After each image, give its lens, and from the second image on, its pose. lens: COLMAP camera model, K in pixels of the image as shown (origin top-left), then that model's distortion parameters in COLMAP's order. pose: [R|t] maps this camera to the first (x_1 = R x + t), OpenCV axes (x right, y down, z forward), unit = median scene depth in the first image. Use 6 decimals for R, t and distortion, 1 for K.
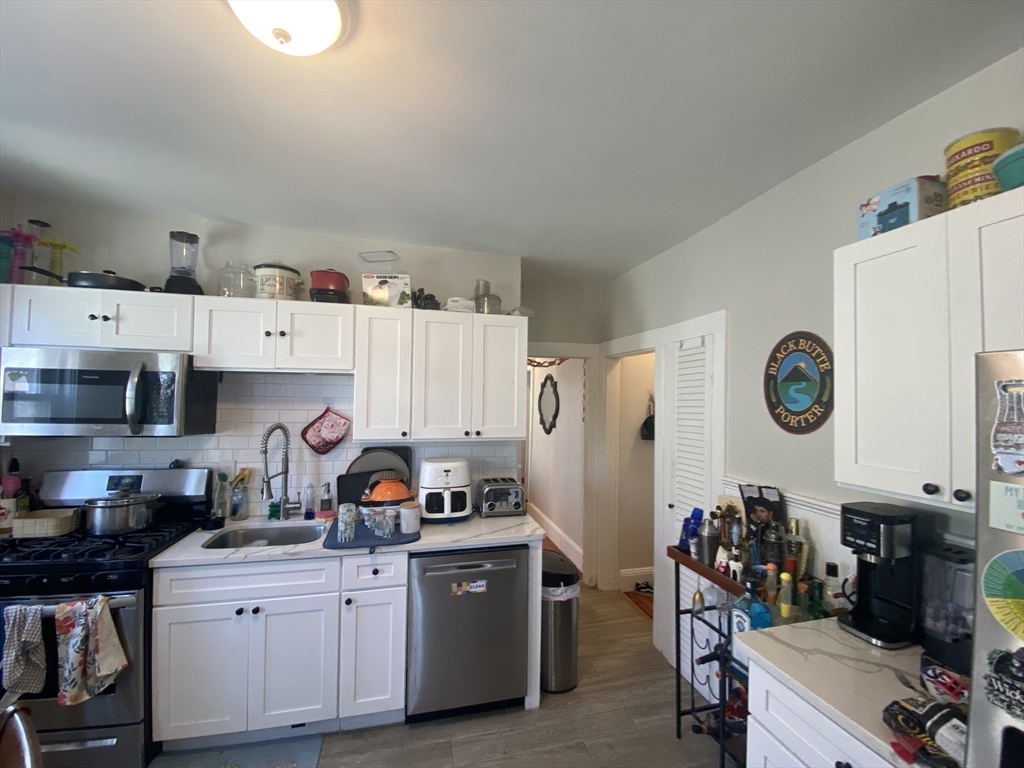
lens RADIAL K [[416.3, 0, 511.9], [0, 416.3, 385.6], [0, 0, 1]] dist [0.021552, -0.021482]
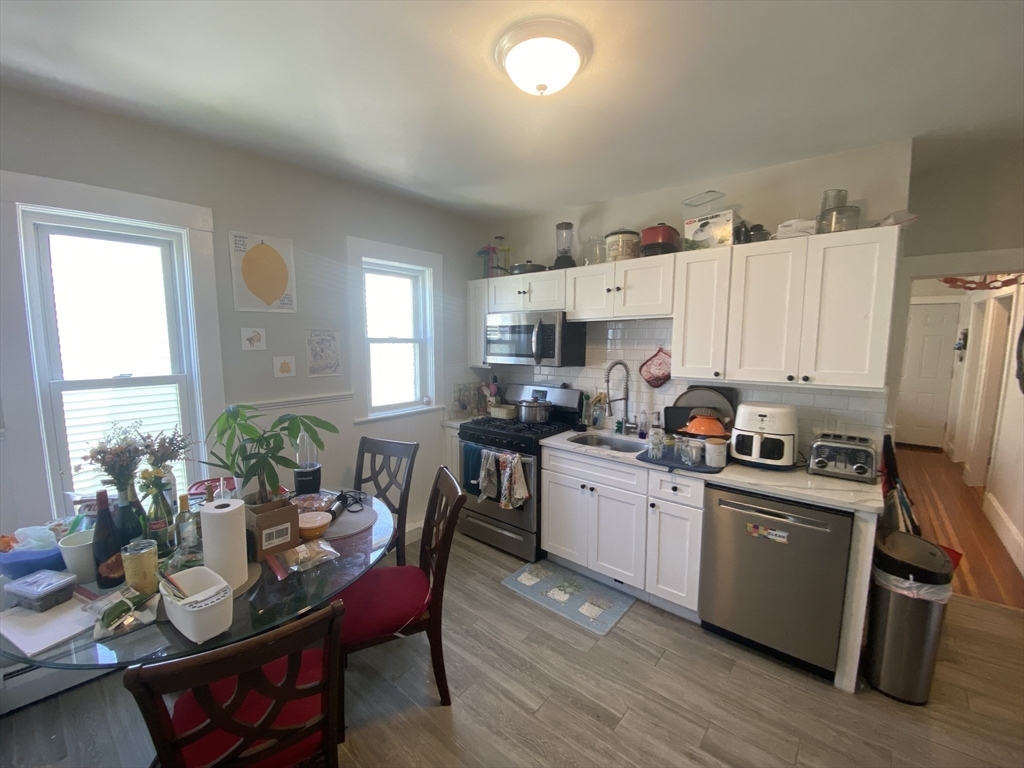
lens RADIAL K [[416.6, 0, 502.4], [0, 416.6, 386.4], [0, 0, 1]] dist [0.036999, -0.033399]
pose [[0.570312, 0.078412, -0.817677, 0.318257], [0.036623, 0.992016, 0.120674, 0.002809], [0.820611, -0.098767, 0.562888, -0.023202]]
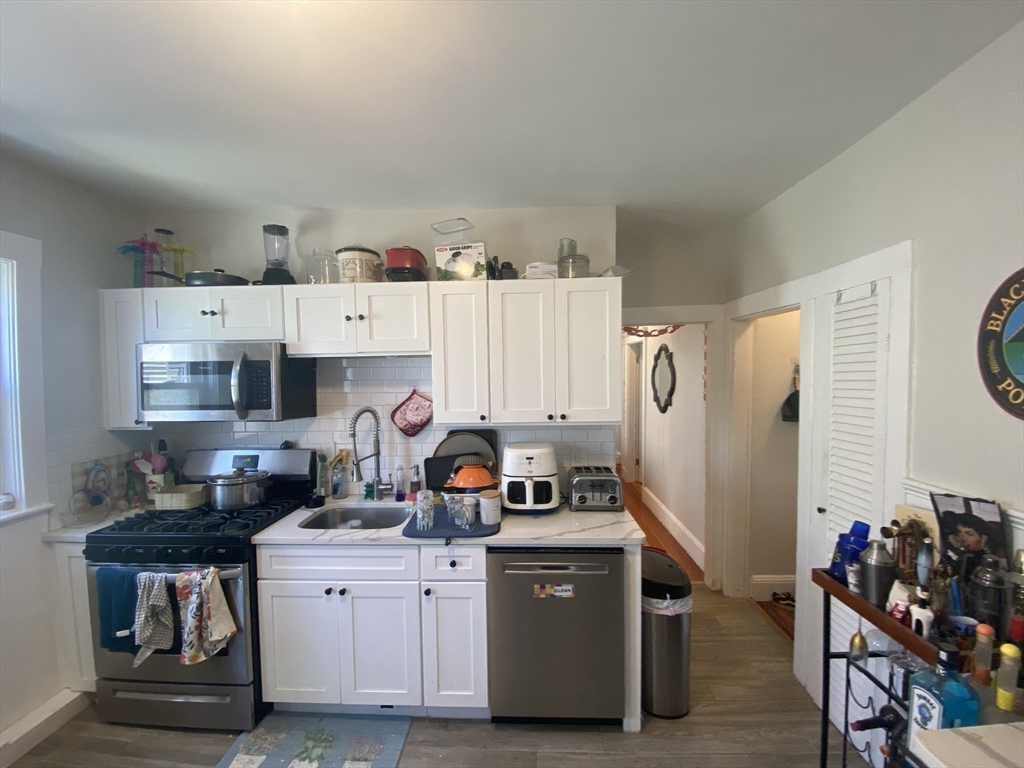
lens RADIAL K [[416.3, 0, 511.9], [0, 416.3, 385.6], [0, 0, 1]] dist [0.021552, -0.021482]
pose [[0.958781, -0.019863, -0.283452, 0.073324], [0.037426, 0.997691, 0.056680, -0.005431], [0.281672, -0.064952, 0.957310, 0.151338]]
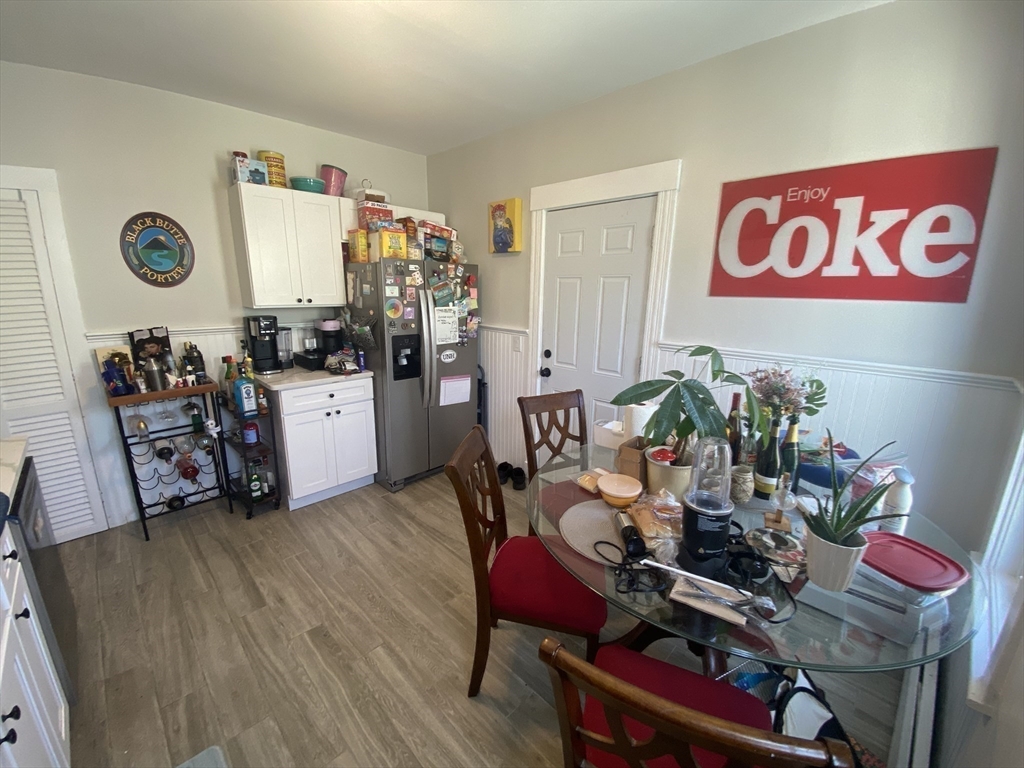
lens RADIAL K [[416.3, 0, 511.9], [0, 416.3, 385.6], [0, 0, 1]] dist [0.021552, -0.021482]
pose [[-0.511071, -0.228791, 0.828529, -1.064501], [-0.052278, 0.970413, 0.235724, 0.036441], [-0.857947, 0.077158, -0.507911, 0.636460]]
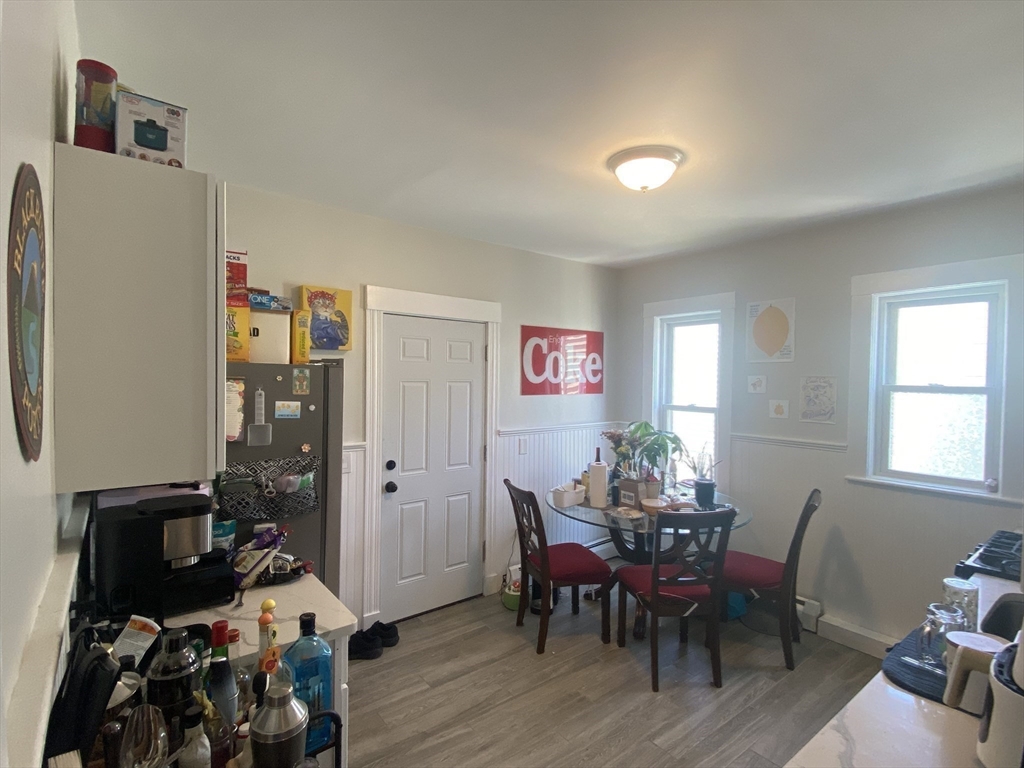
lens RADIAL K [[480.0, 0, 514.5], [0, 480.0, 384.8], [0, 0, 1]] dist [0.001668, -0.000507]
pose [[-0.912569, -0.026767, -0.408046, 0.404938], [-0.017683, 0.999505, -0.026020, 0.049468], [0.408541, -0.016529, -0.912590, 1.311090]]
